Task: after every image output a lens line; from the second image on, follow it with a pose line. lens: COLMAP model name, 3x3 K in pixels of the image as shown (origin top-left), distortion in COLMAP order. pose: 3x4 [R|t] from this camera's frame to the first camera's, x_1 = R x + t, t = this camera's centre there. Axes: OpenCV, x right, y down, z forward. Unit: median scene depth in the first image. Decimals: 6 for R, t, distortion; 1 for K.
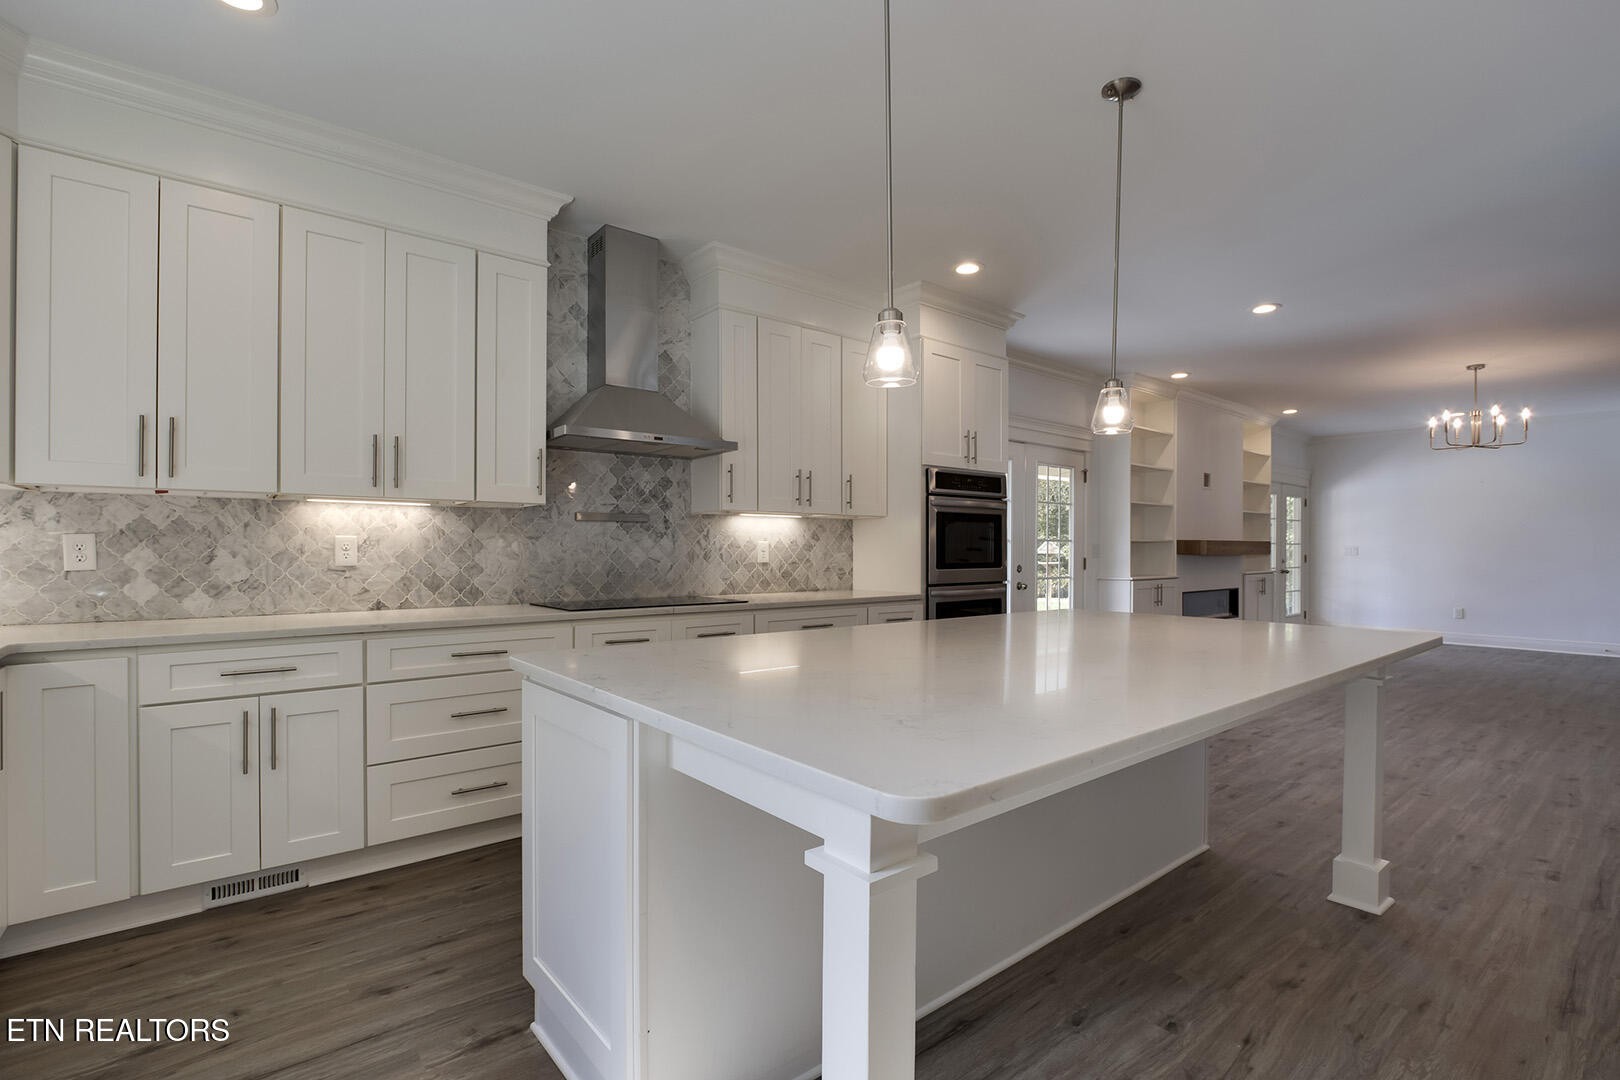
lens RADIAL K [[761.1, 0, 807.8], [0, 761.1, 547.7], [0, 0, 1]] dist [-0.005568, -0.000435]
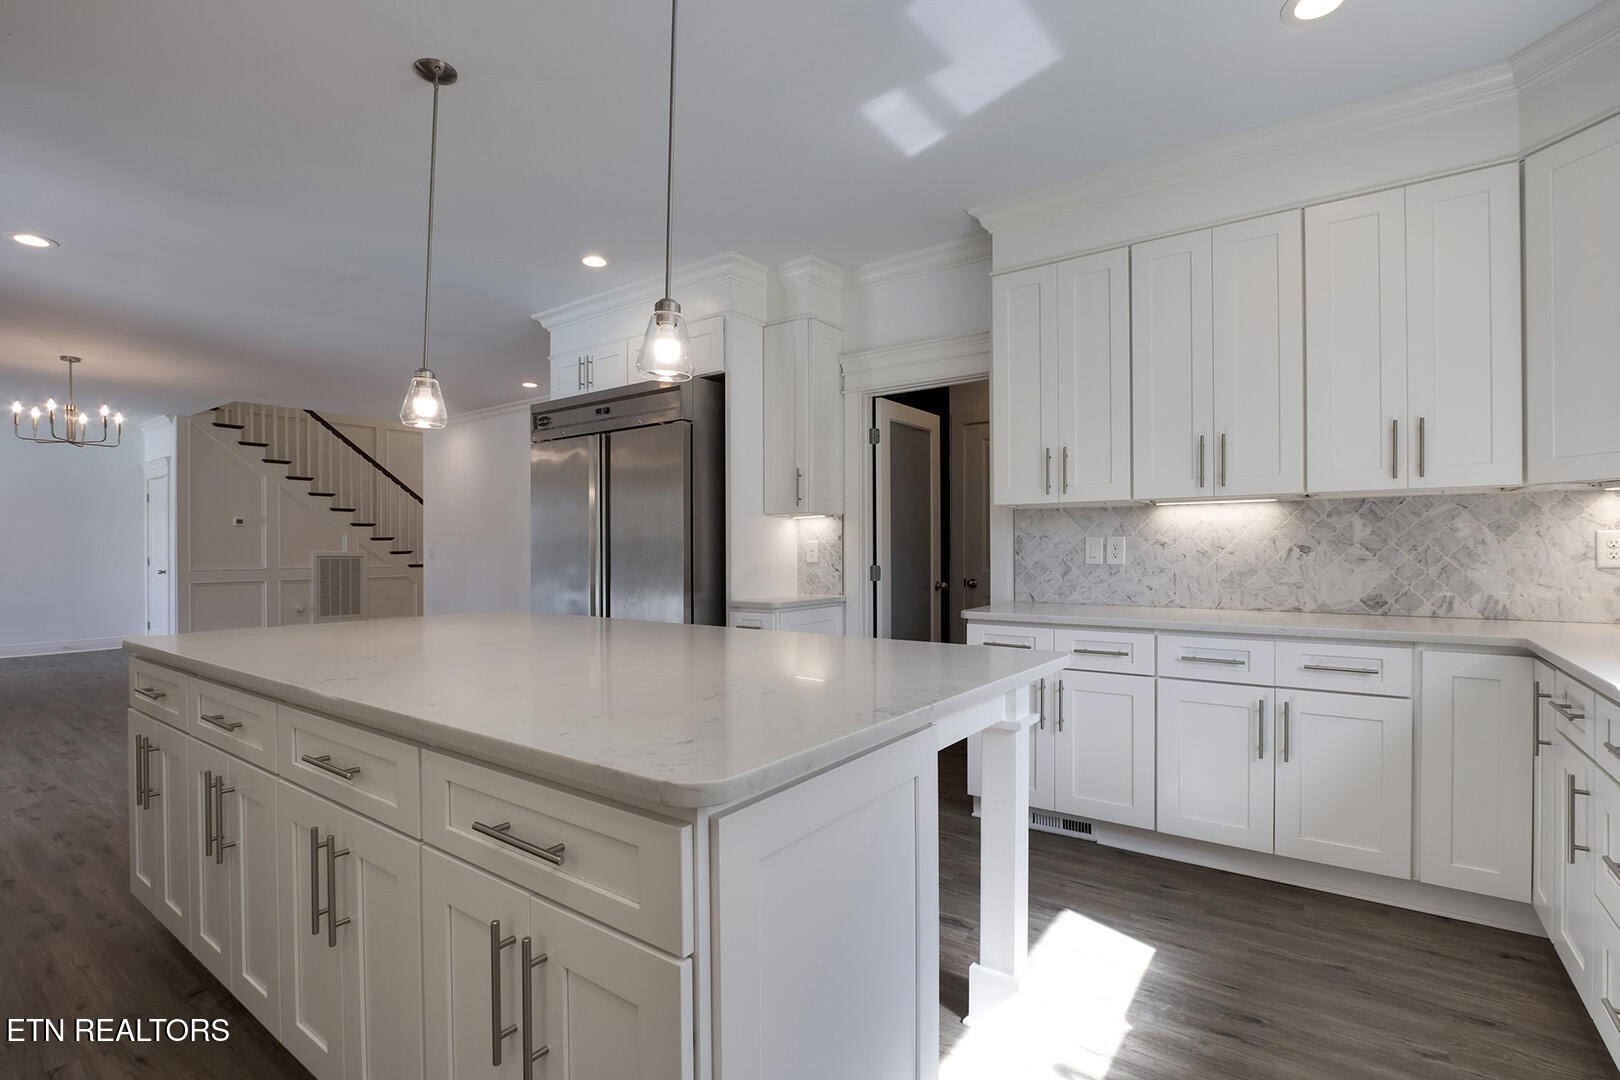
lens RADIAL K [[761.1, 0, 807.1], [0, 761.1, 547.6], [0, 0, 1]] dist [-0.005568, -0.000435]
pose [[0.259178, -0.006290, -0.965809, 0.261826], [0.007038, 0.999965, -0.004624, 0.001612], [0.965804, -0.005599, 0.259213, 0.214950]]
